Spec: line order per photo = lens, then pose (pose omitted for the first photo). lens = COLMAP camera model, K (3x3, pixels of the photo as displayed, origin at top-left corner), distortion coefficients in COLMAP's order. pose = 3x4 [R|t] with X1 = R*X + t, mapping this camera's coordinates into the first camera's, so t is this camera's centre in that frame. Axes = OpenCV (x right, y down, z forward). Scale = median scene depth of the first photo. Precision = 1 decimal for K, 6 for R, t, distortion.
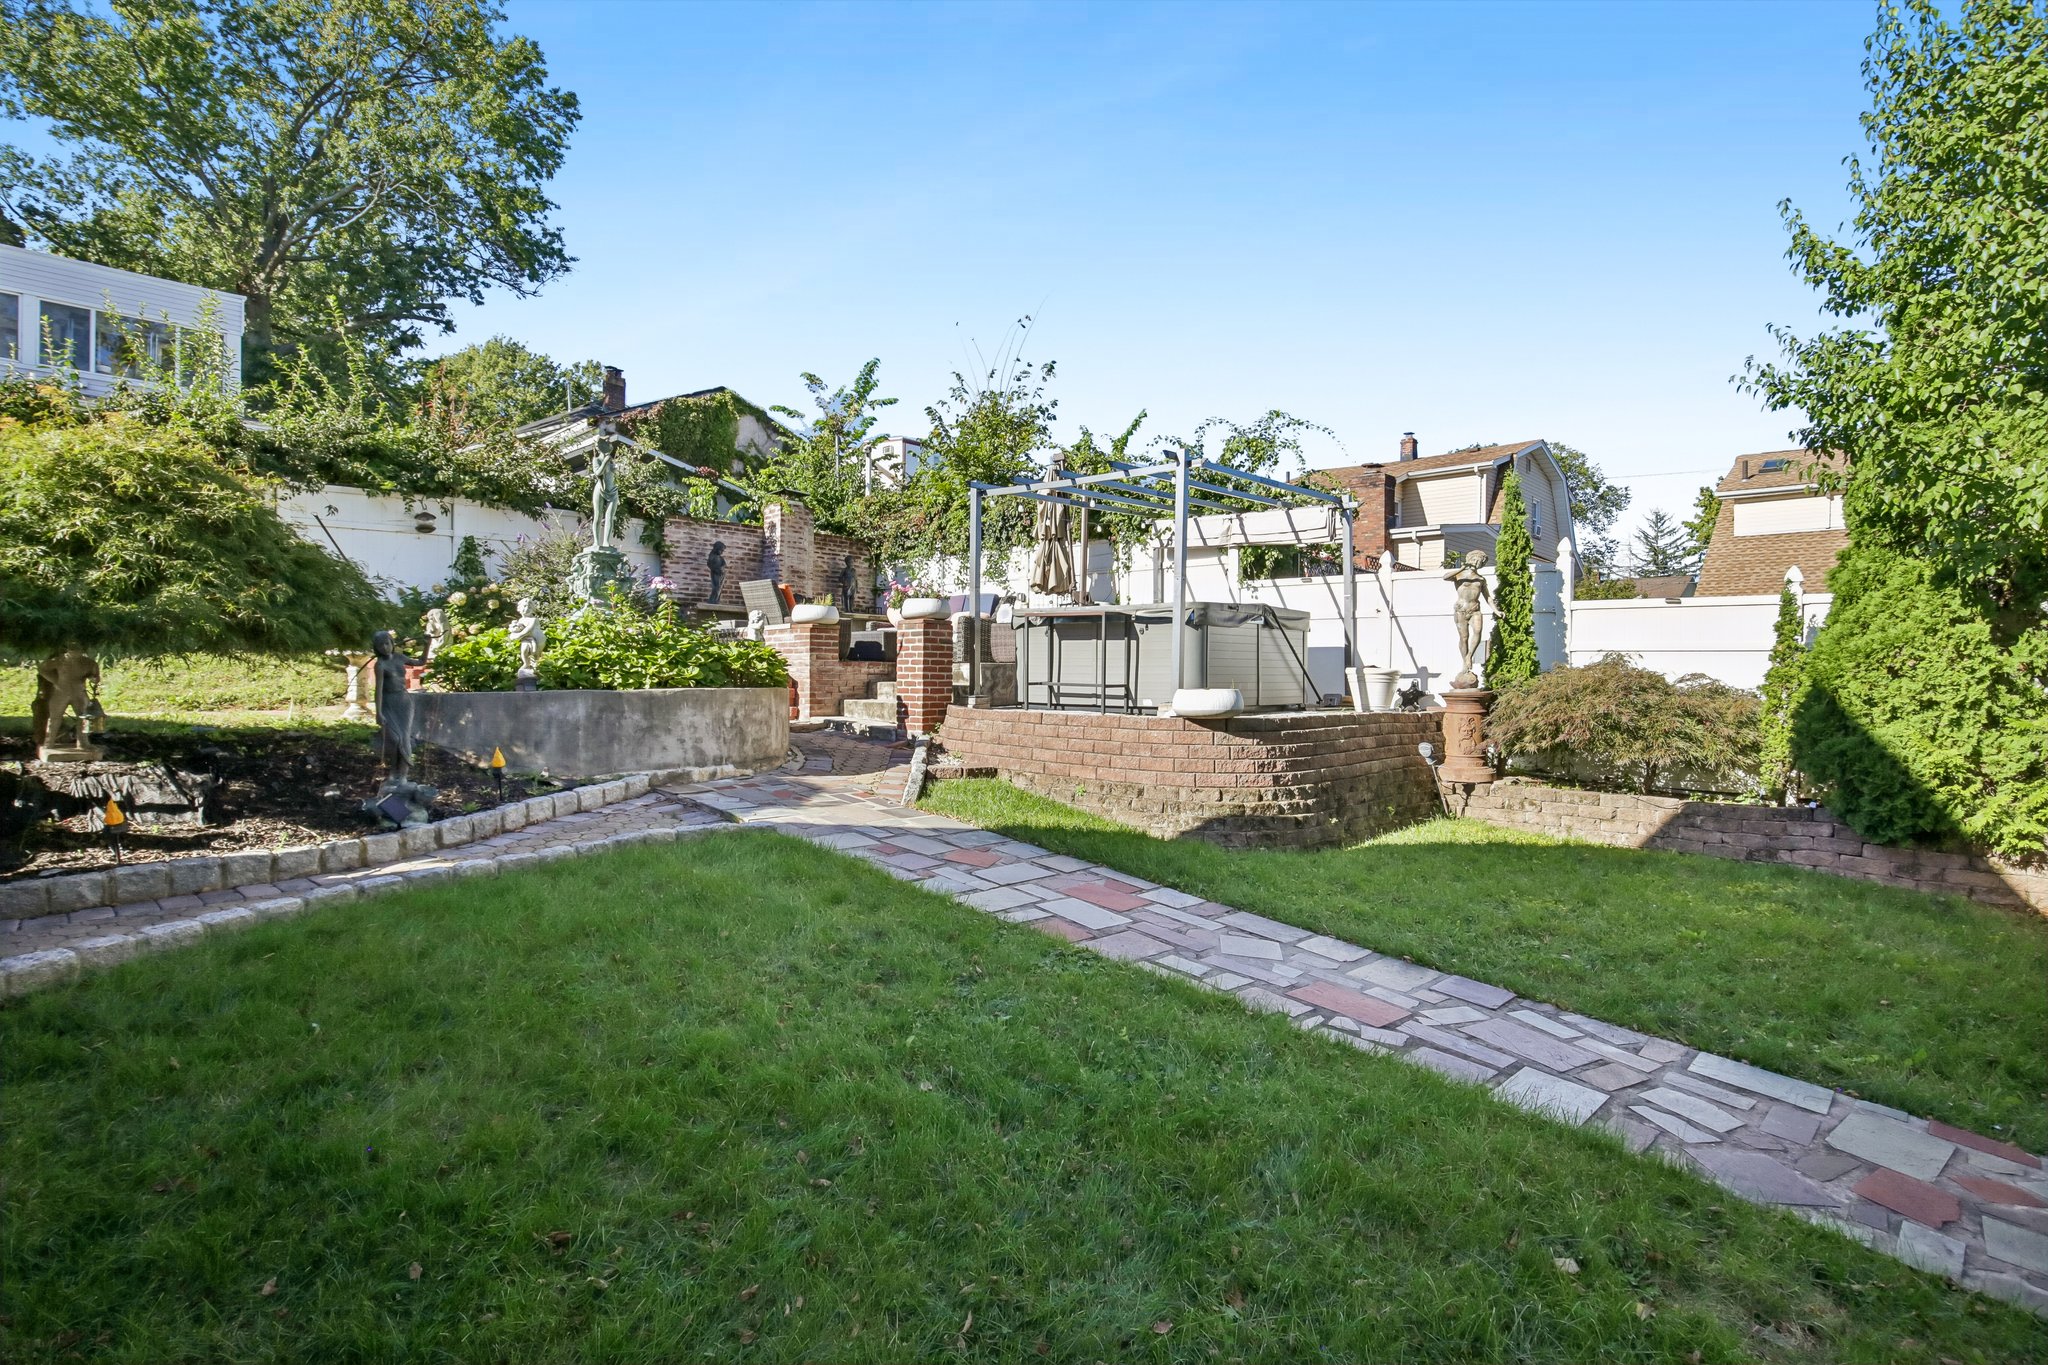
lens RADIAL K [[1044.0, 0, 1024.0], [0, 1044.0, 682.5], [0, 0, 1]] dist [-0.021472, -0.000381]
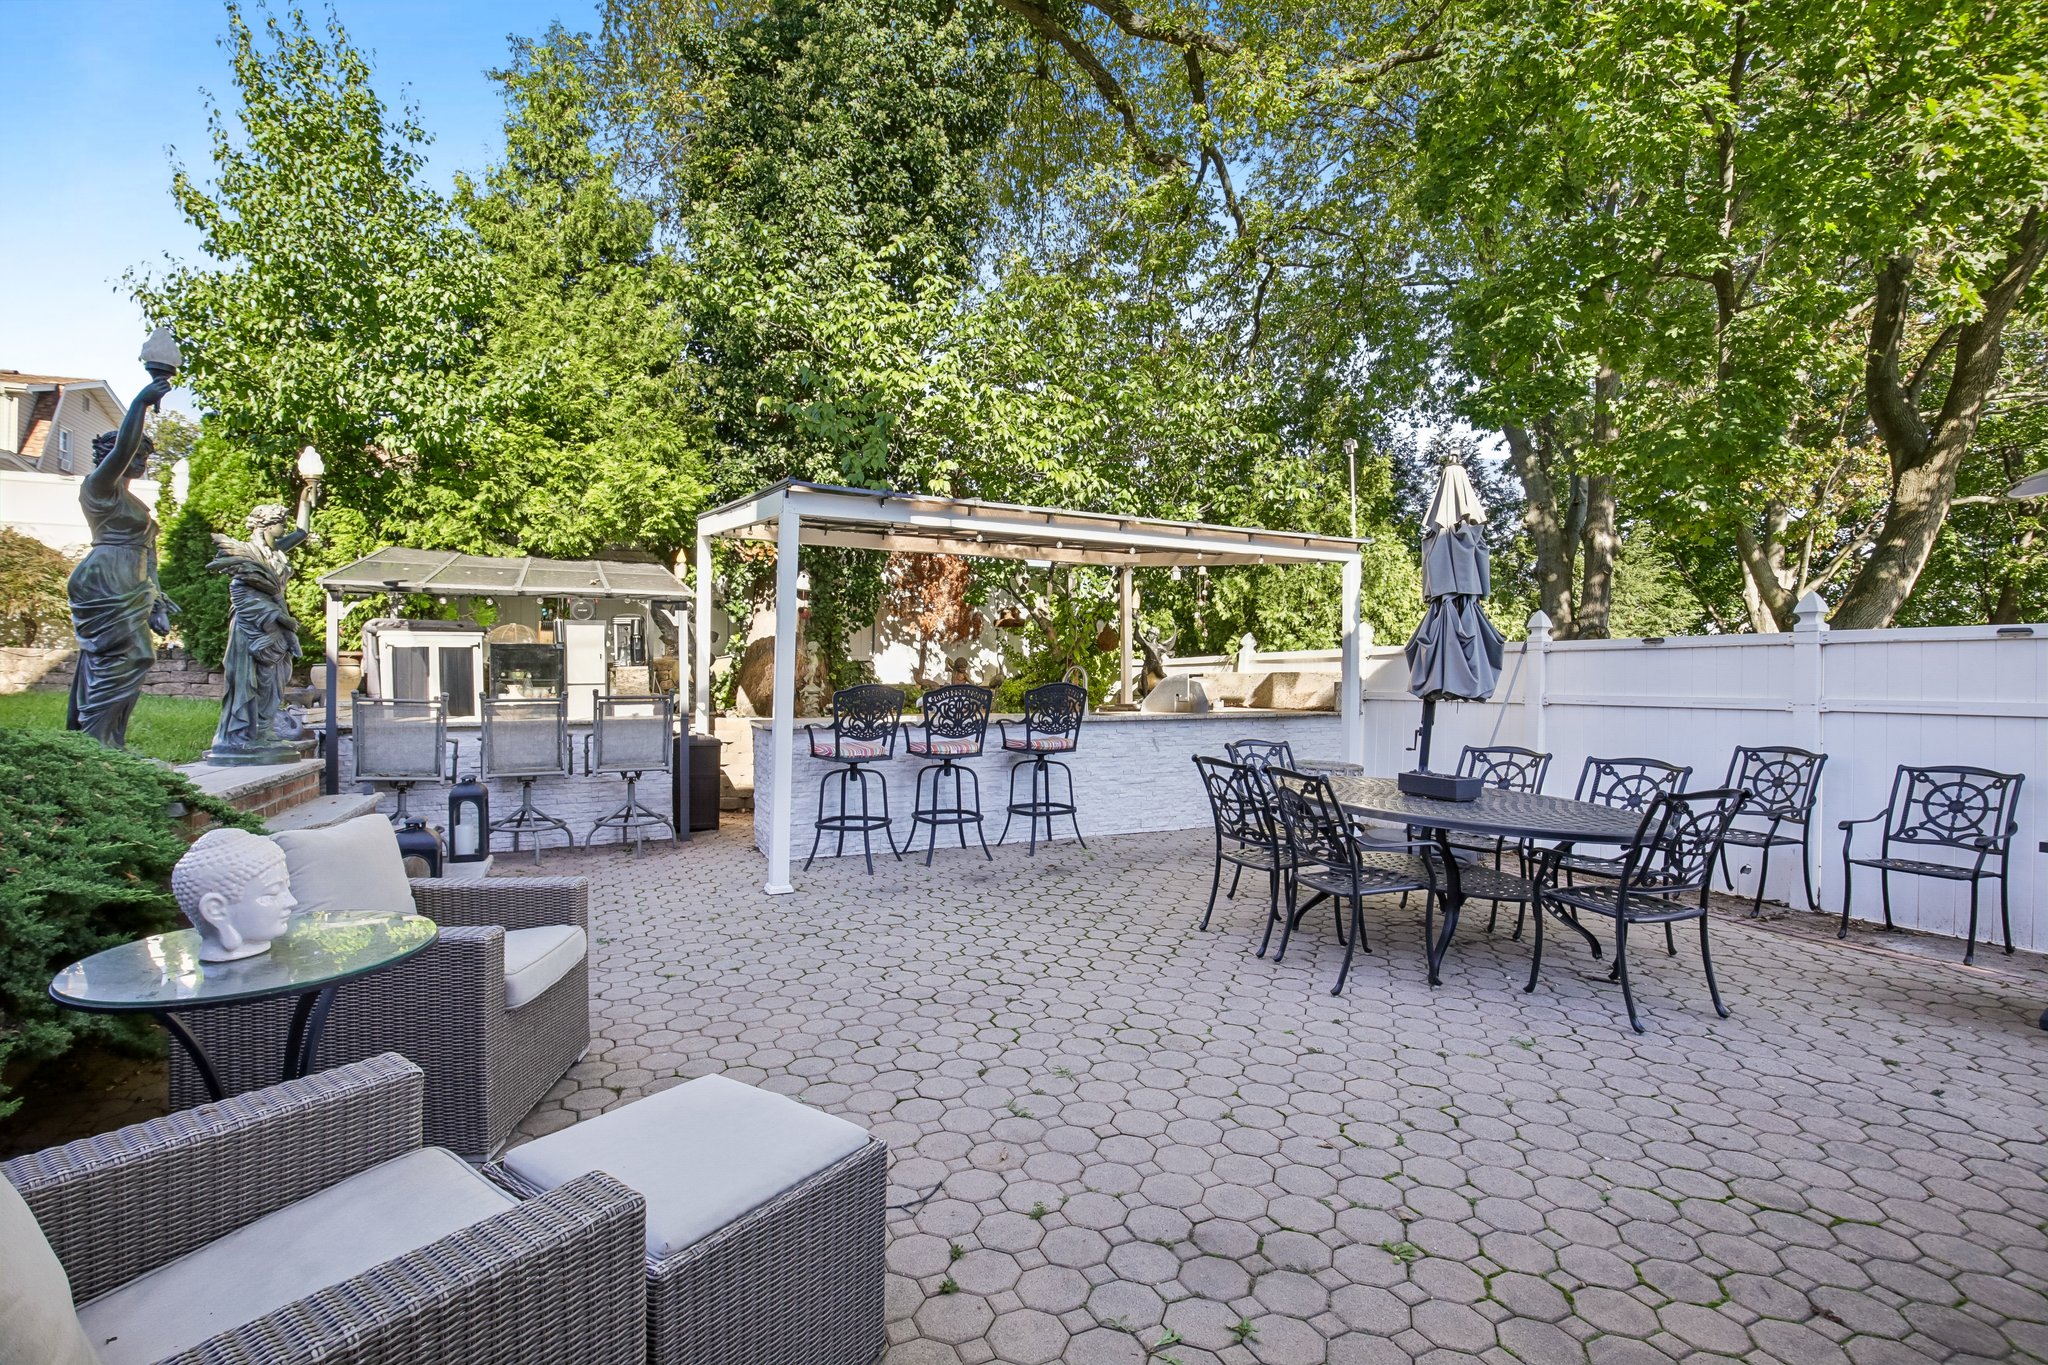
lens RADIAL K [[945.7, 0, 1024.0], [0, 945.7, 682.5], [0, 0, 1]] dist [-0.018499, -0.000025]
pose [[0.377192, -0.012961, 0.926045, 0.106905], [0.009394, 0.999904, 0.010168, 0.130505], [-0.926088, 0.004864, 0.377277, -0.276342]]
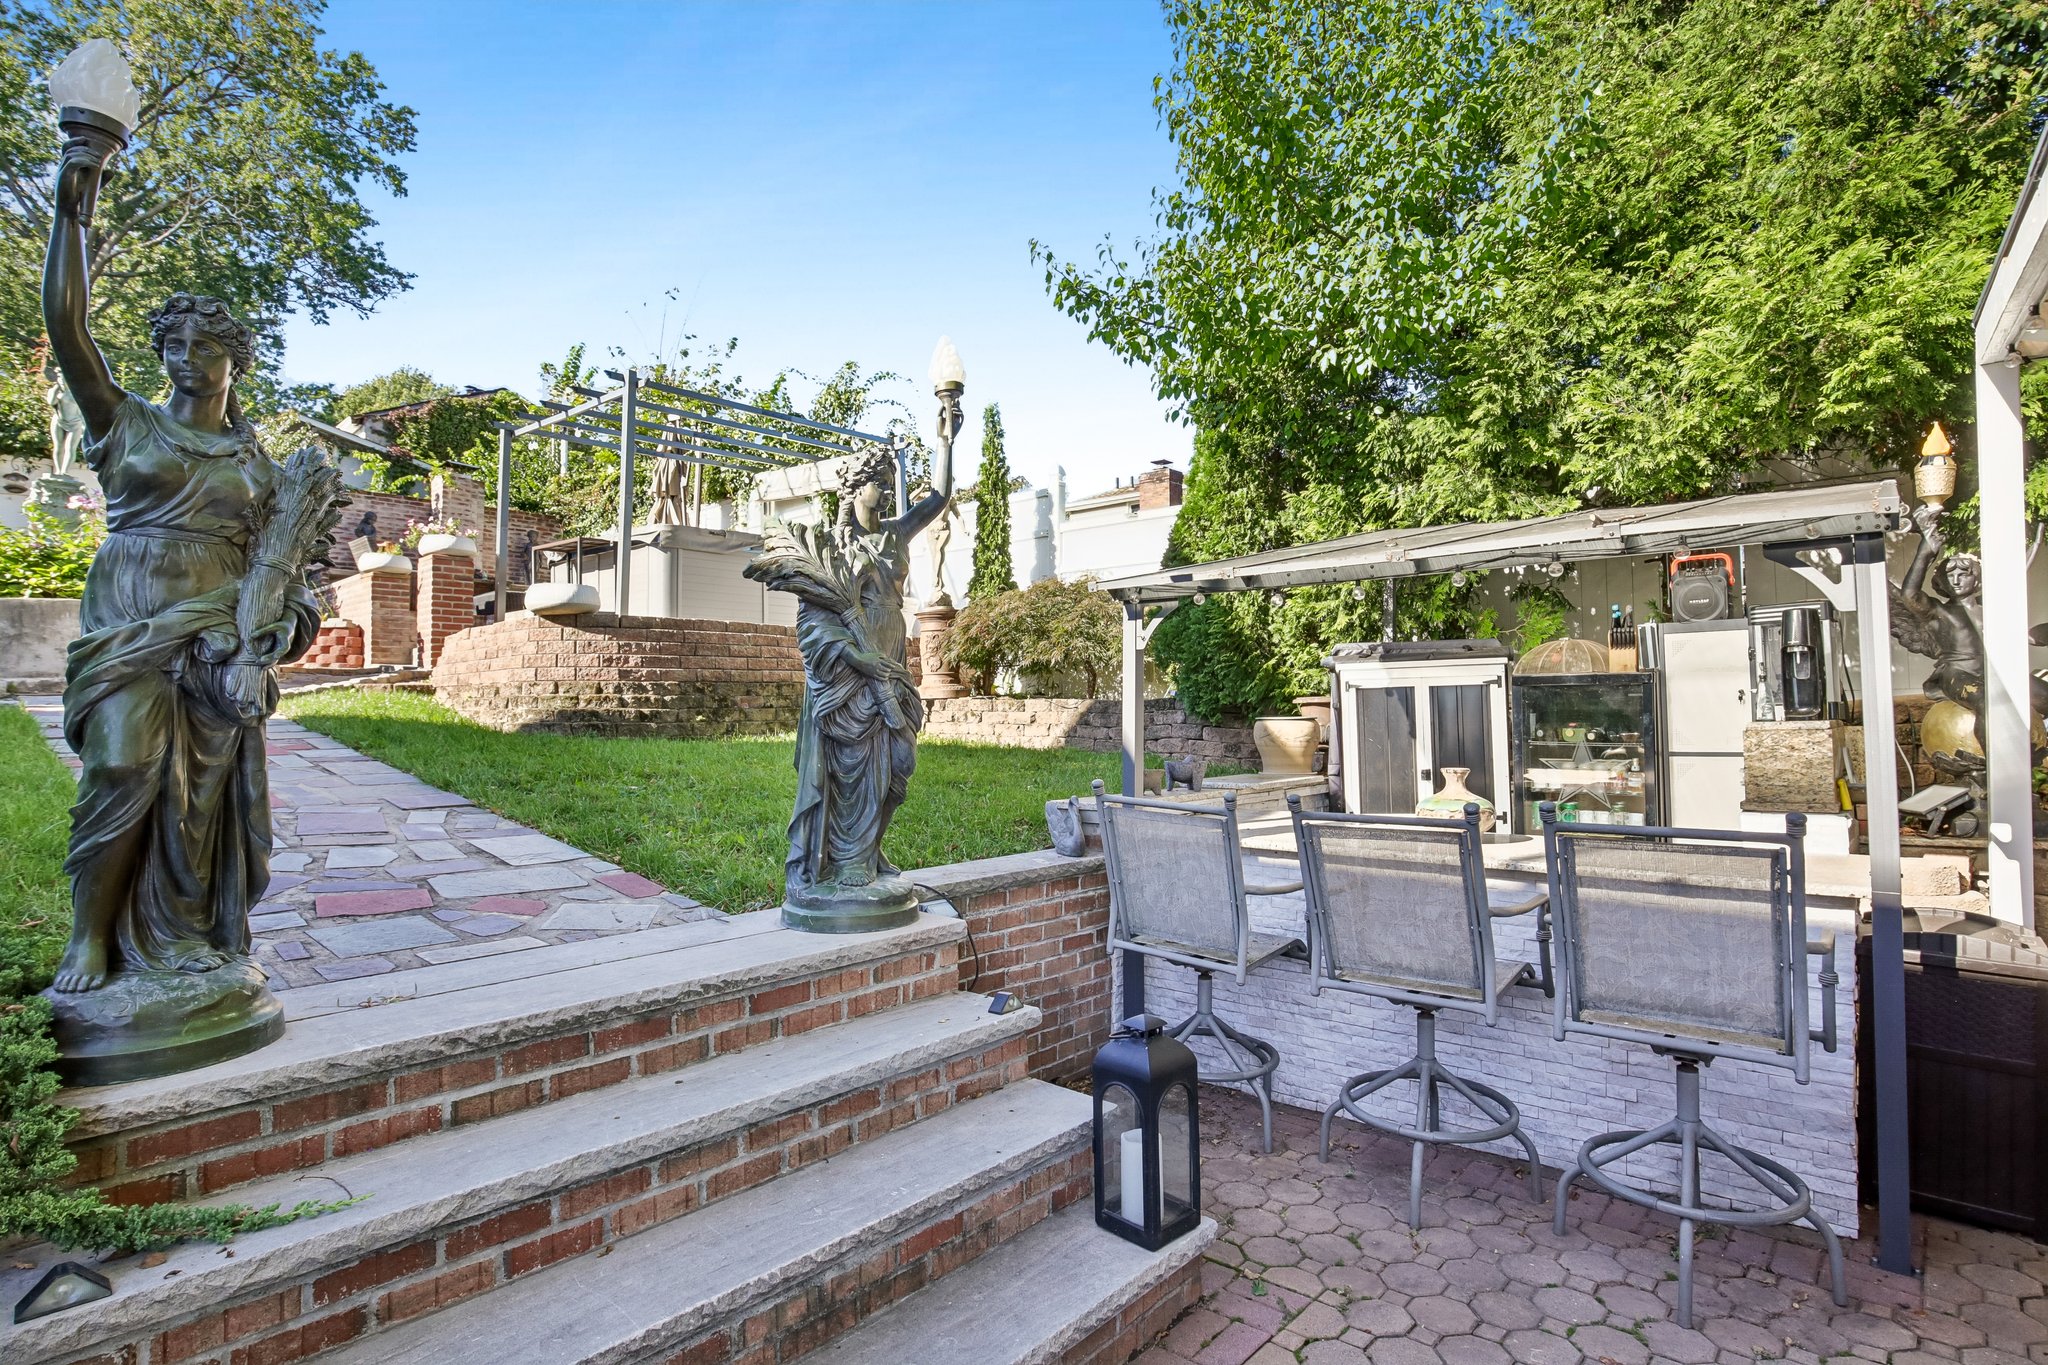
lens RADIAL K [[1028.4, 0, 1024.0], [0, 1028.4, 682.5], [0, 0, 1]] dist [-0.018809, 0.000254]
pose [[0.999730, -0.015085, 0.017696, 0.492395], [0.015691, 0.999278, -0.034603, 0.114517], [-0.017161, 0.034871, 0.999244, 0.010861]]
